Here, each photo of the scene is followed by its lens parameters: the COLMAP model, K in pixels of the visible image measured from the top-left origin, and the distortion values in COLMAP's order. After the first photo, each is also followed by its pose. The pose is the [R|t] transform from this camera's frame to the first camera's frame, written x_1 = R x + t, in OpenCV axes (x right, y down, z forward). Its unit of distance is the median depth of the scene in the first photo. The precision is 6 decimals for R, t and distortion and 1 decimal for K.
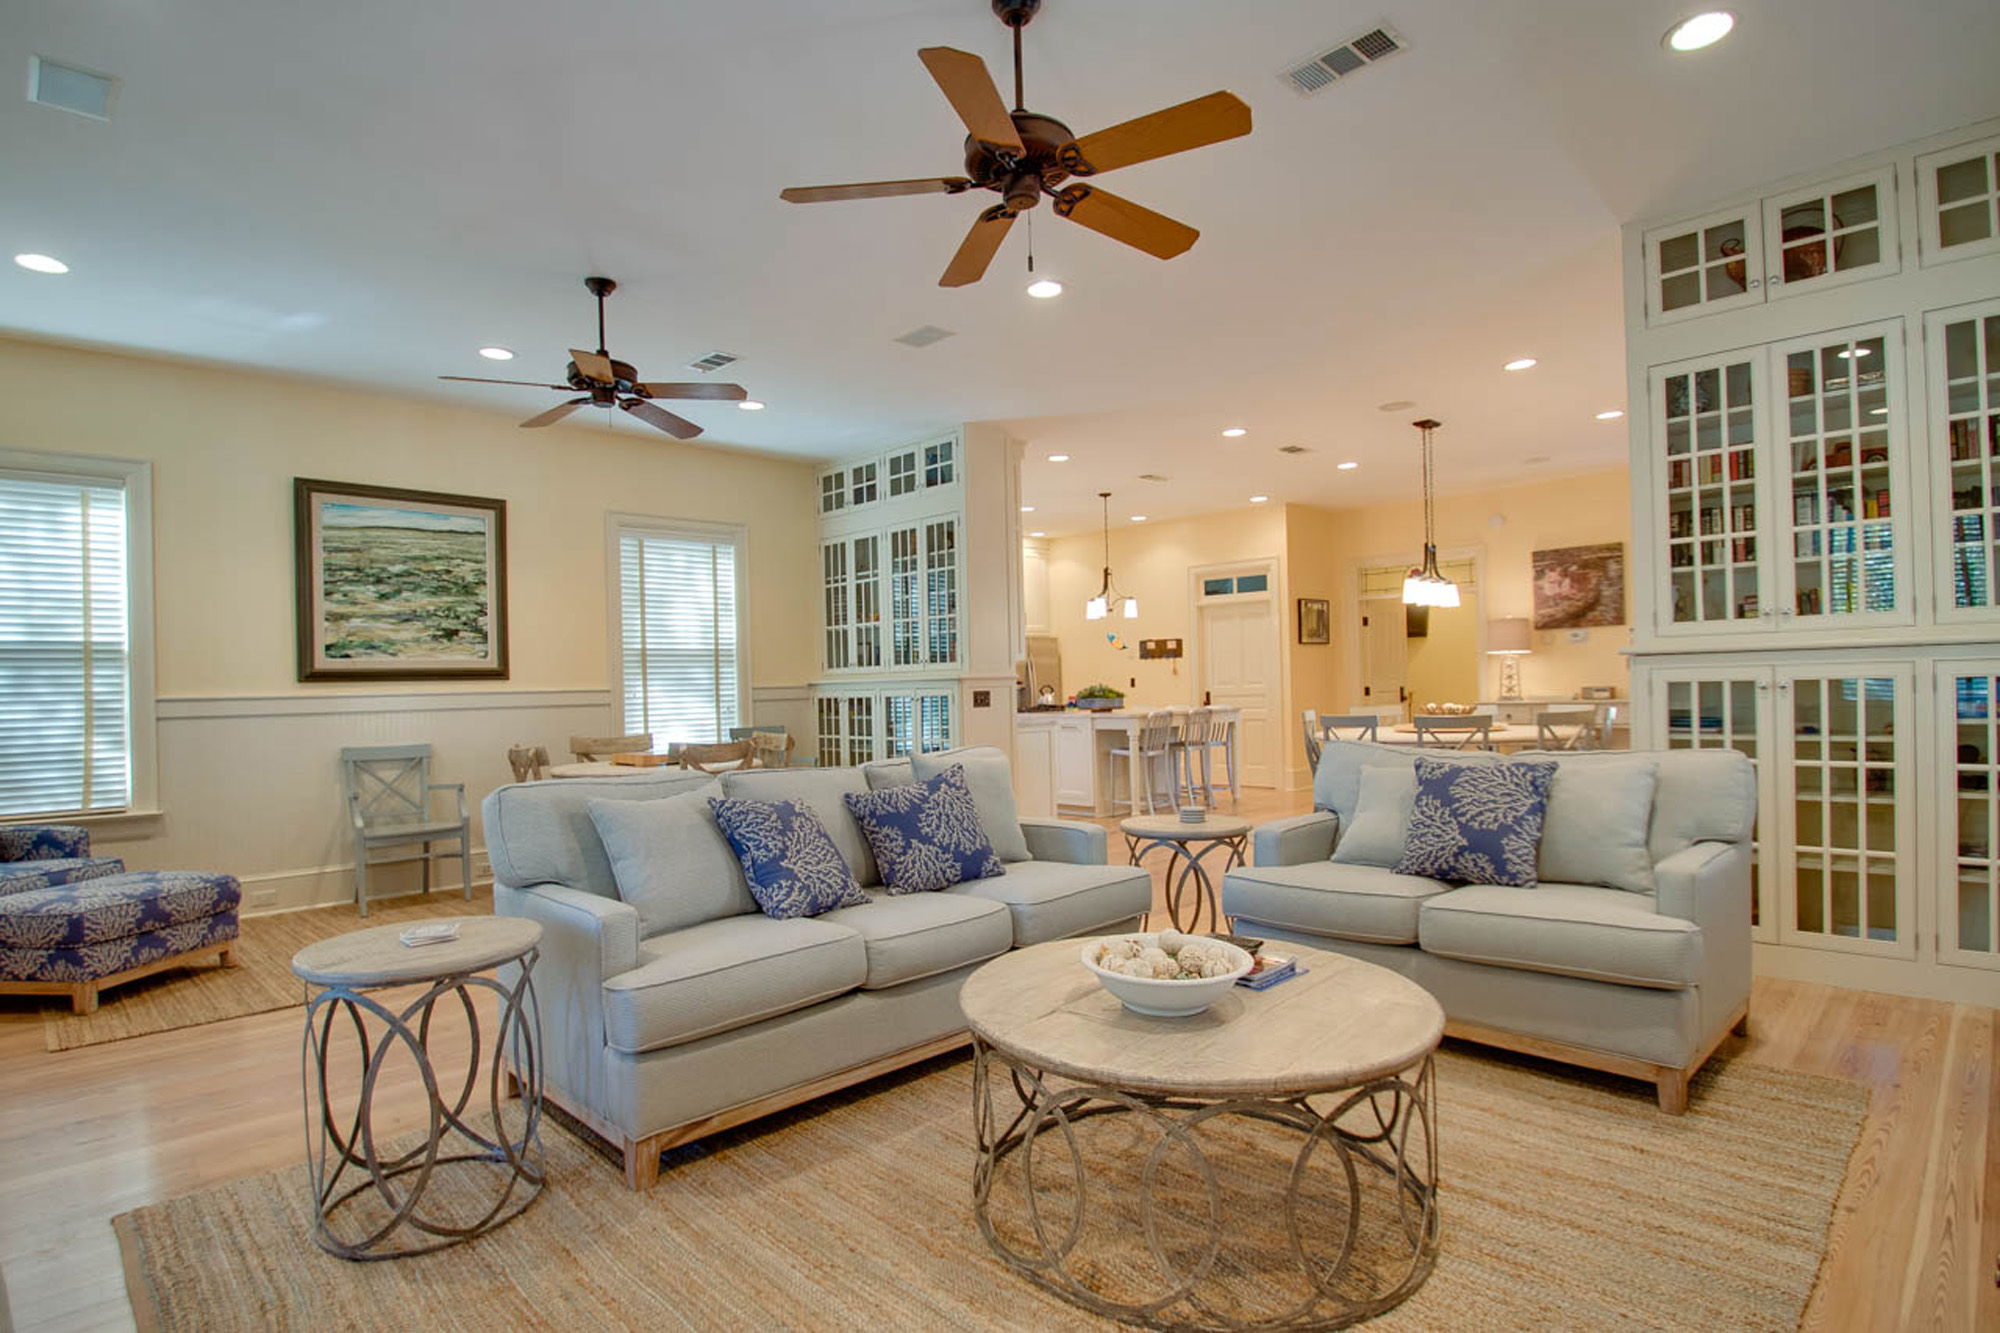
lens RADIAL K [[1006.1, 0, 984.9], [0, 1006.1, 691.3], [0, 0, 1]] dist [-0.002176, -0.014741]
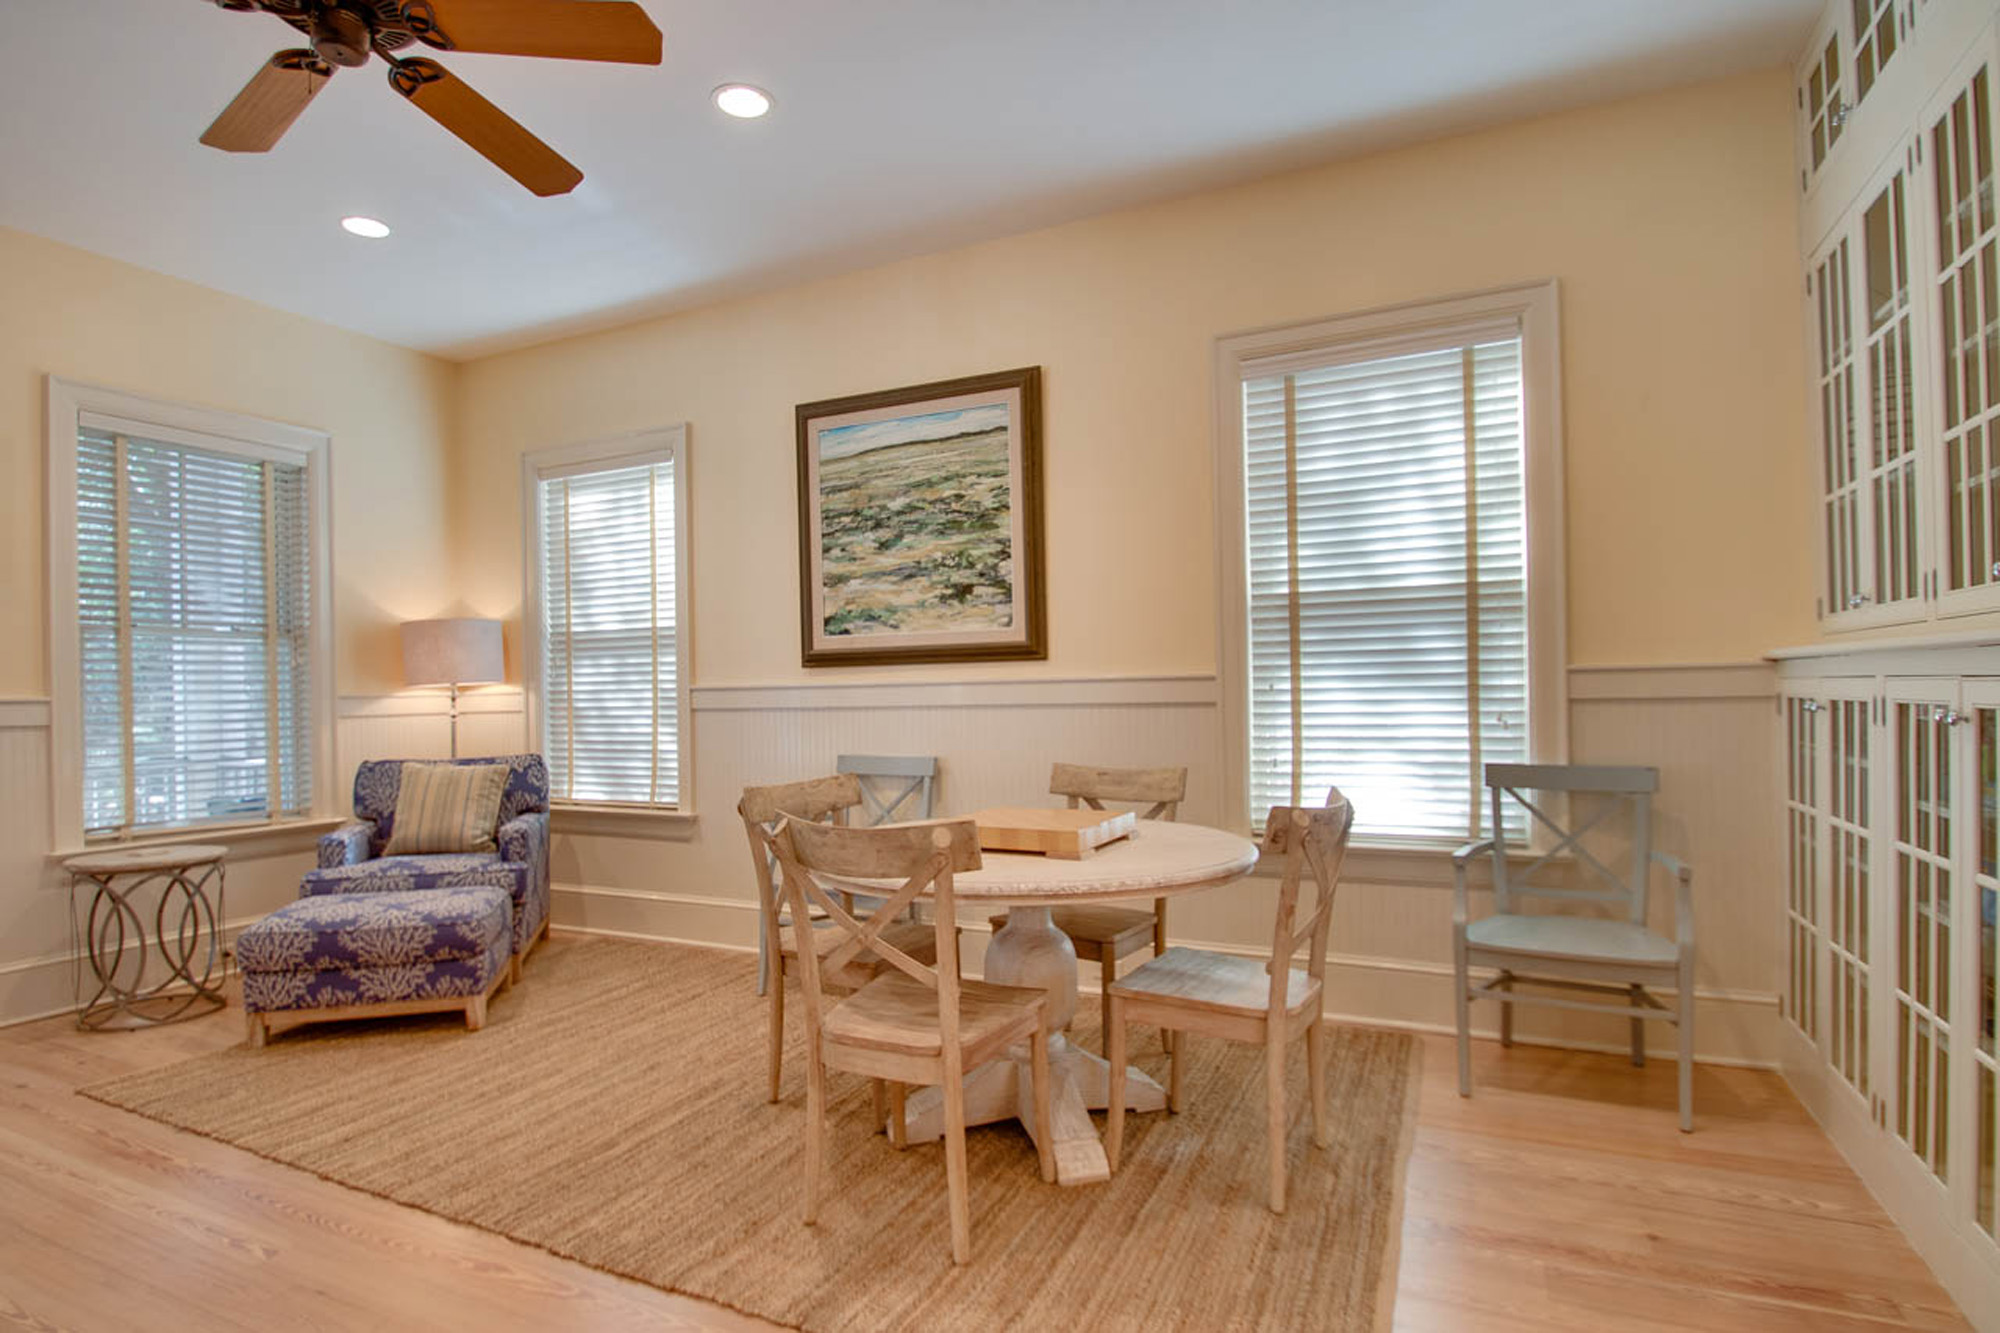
lens RADIAL K [[1006.1, 0, 986.6], [0, 1006.1, 689.6], [0, 0, 1]] dist [-0.002176, -0.014741]
pose [[0.347221, 0.017855, -0.937613, 0.091600], [0.005945, 0.999757, 0.021241, -0.006738], [0.937764, -0.012950, 0.347030, 0.773718]]
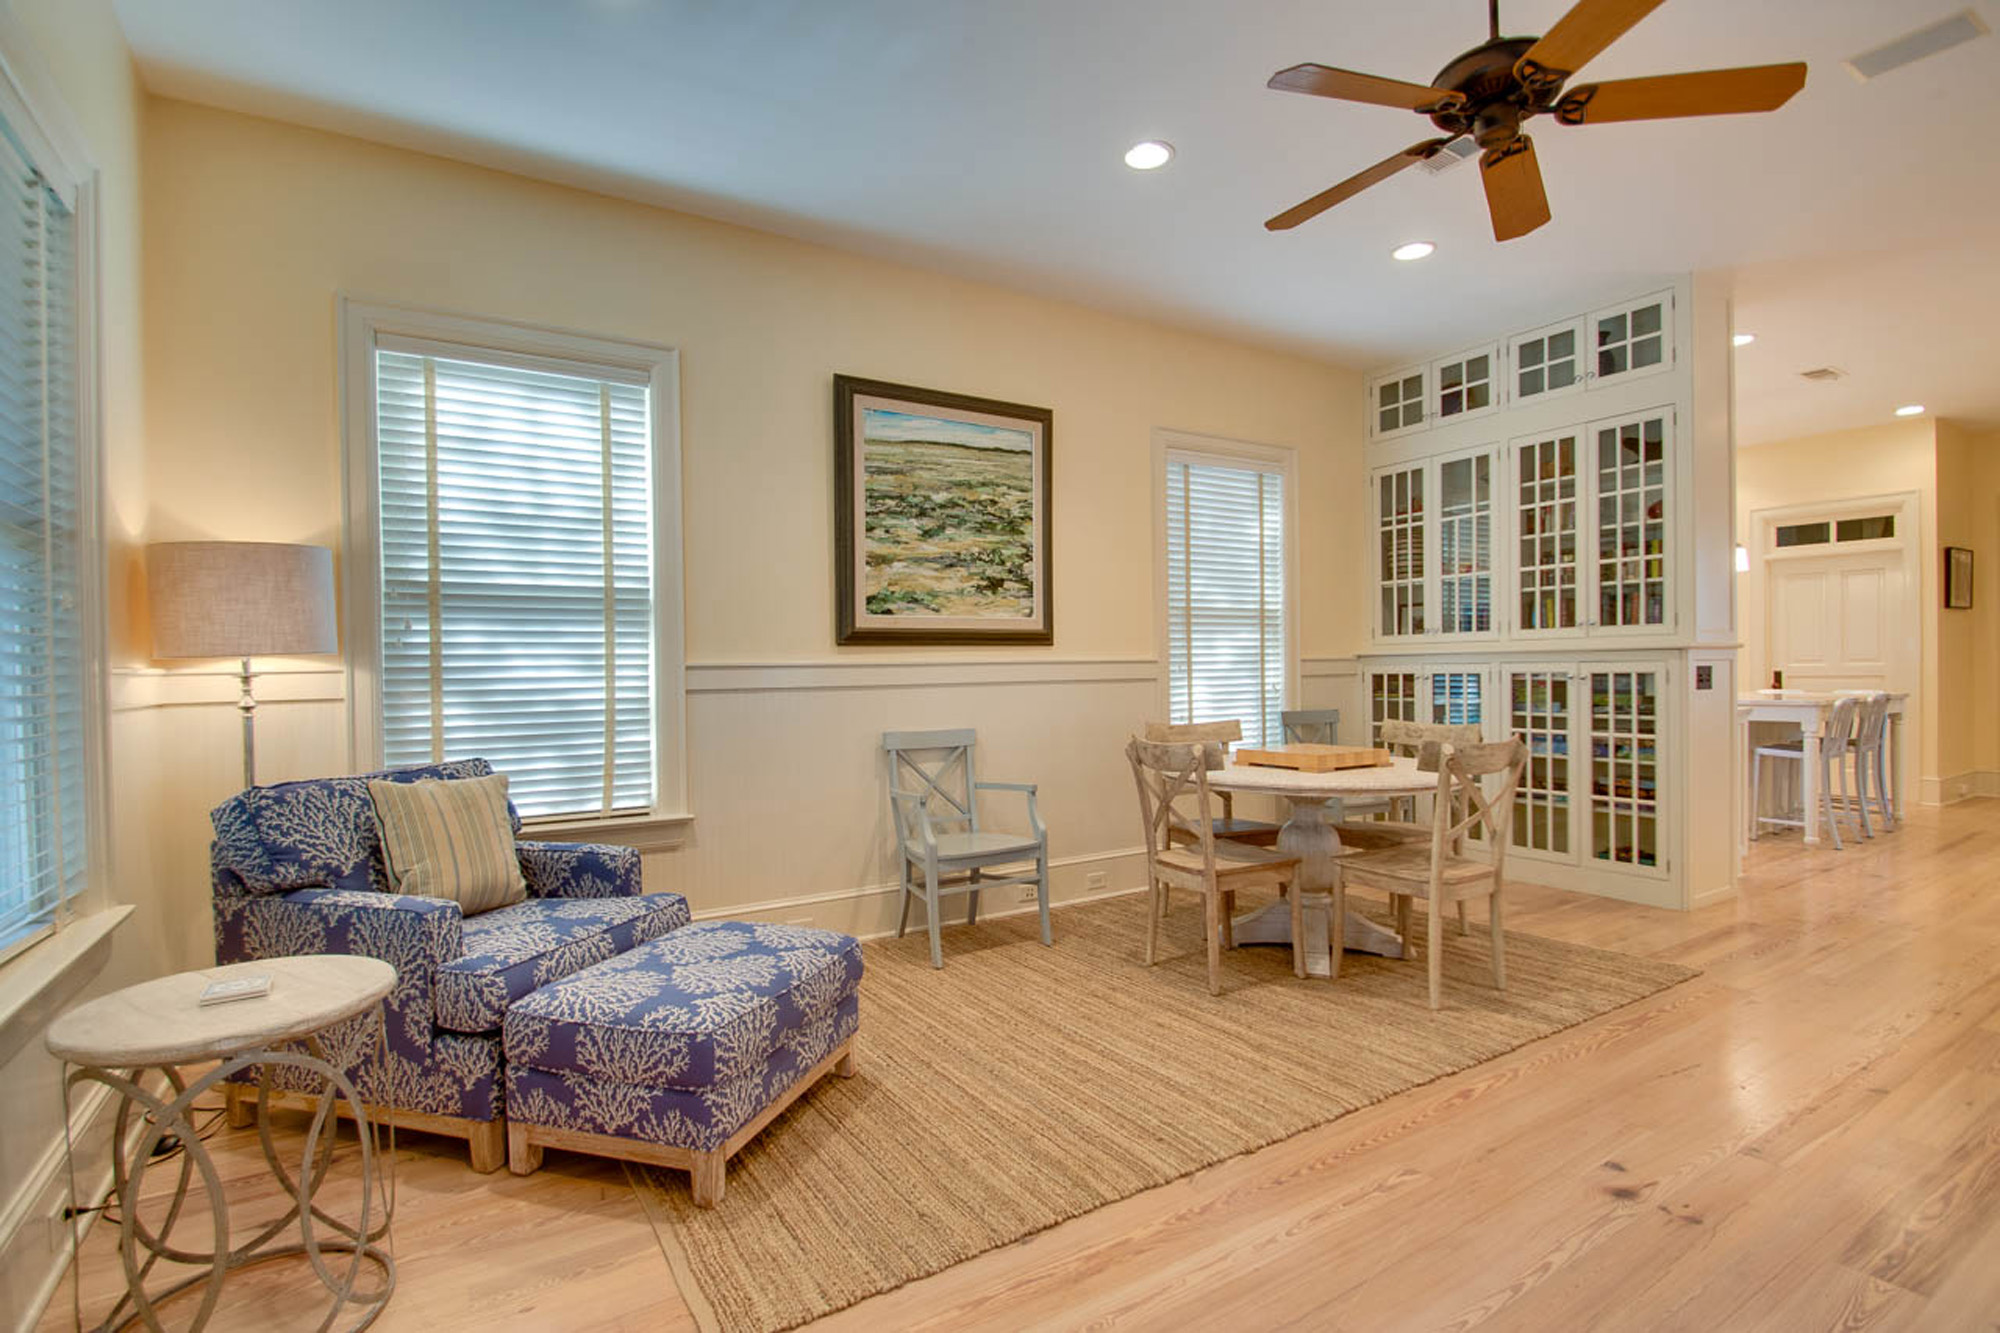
lens RADIAL K [[929.0, 0, 978.8], [0, 929.0, 682.3], [0, 0, 1]] dist [0.001423, -0.012441]
pose [[0.973509, 0.012772, -0.228290, -0.376585], [-0.009530, 0.999838, 0.015302, 0.006543], [0.228449, -0.012721, 0.973473, 0.303963]]
